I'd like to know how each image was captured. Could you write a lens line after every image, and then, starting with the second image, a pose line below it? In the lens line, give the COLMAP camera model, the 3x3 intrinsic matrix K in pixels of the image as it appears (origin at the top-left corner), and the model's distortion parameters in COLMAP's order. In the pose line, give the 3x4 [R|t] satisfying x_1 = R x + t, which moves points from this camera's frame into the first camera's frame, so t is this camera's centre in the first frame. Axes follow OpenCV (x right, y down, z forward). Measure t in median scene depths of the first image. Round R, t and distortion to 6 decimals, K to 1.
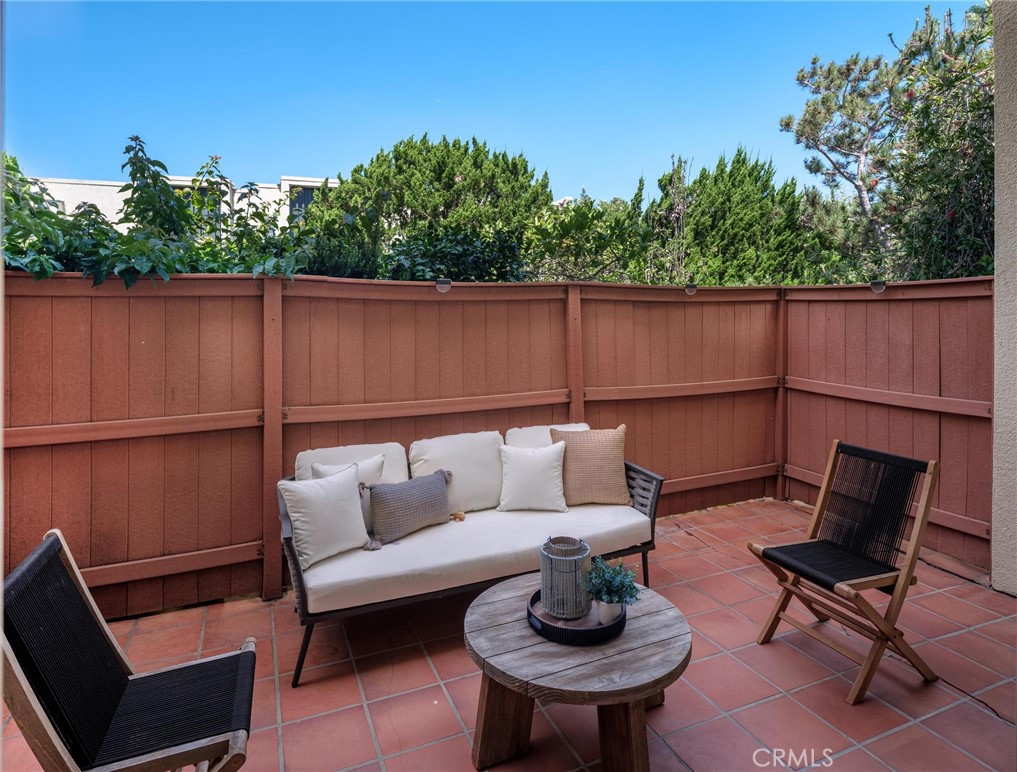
lens RADIAL K [[596.3, 0, 507.9], [0, 596.3, 382.5], [0, 0, 1]] dist [0.001944, 0.000156]
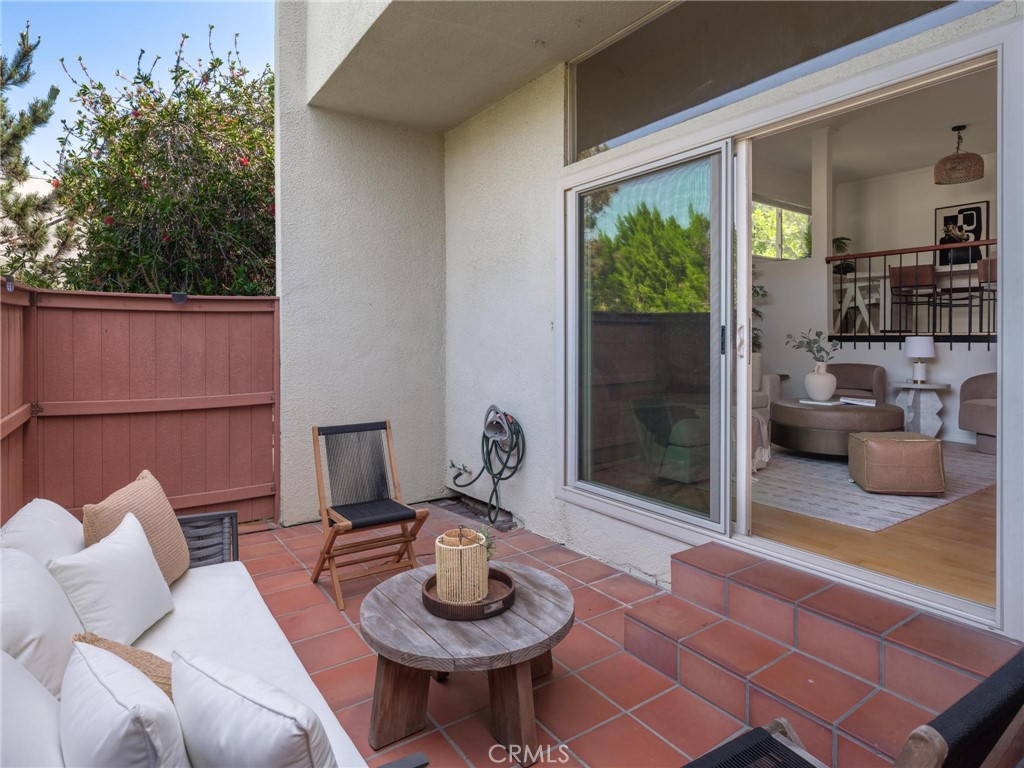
lens RADIAL K [[576.0, 0, 513.0], [0, 576.0, 387.5], [0, 0, 1]] dist [0.002384, 0.000555]
pose [[-0.194249, -0.072686, 0.978256, -0.523728], [0.128630, 0.986753, 0.098859, -0.030932], [-0.972482, 0.145037, -0.182327, 0.652258]]
